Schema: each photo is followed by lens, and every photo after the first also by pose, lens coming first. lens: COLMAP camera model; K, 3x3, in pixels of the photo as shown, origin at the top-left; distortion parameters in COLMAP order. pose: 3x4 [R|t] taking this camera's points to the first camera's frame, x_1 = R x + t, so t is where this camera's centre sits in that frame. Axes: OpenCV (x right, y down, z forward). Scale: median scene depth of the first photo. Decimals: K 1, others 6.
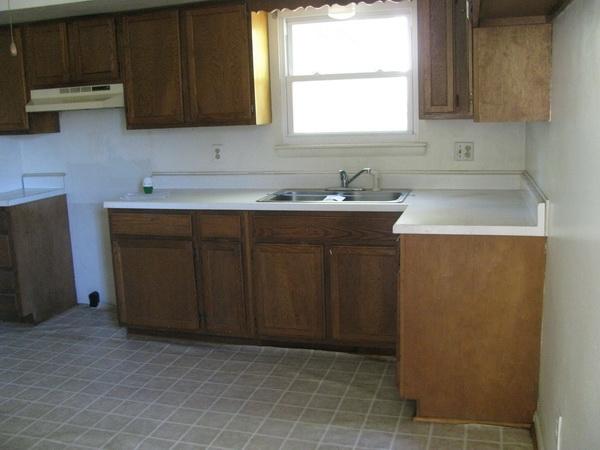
lens RADIAL K [[633.3, 0, 300.5], [0, 633.3, 212.4], [0, 0, 1]] dist [-0.204116, 0.270218]
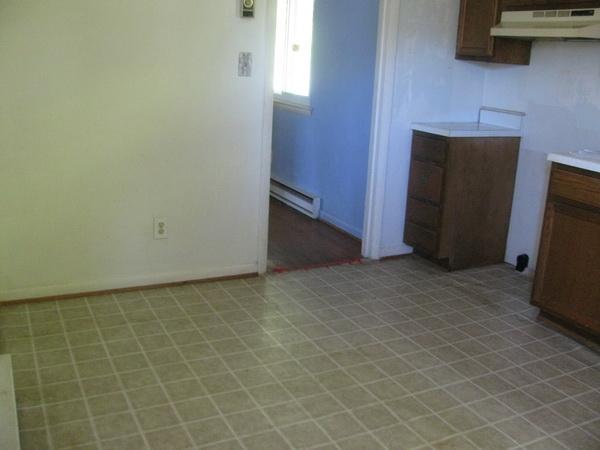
lens RADIAL K [[633.3, 0, 300.5], [0, 633.3, 212.4], [0, 0, 1]] dist [-0.204116, 0.270218]
pose [[0.693679, 0.248499, -0.676061, 0.021189], [-0.189922, 0.968489, 0.161115, -0.008824], [0.694794, 0.016637, 0.719016, 0.181161]]
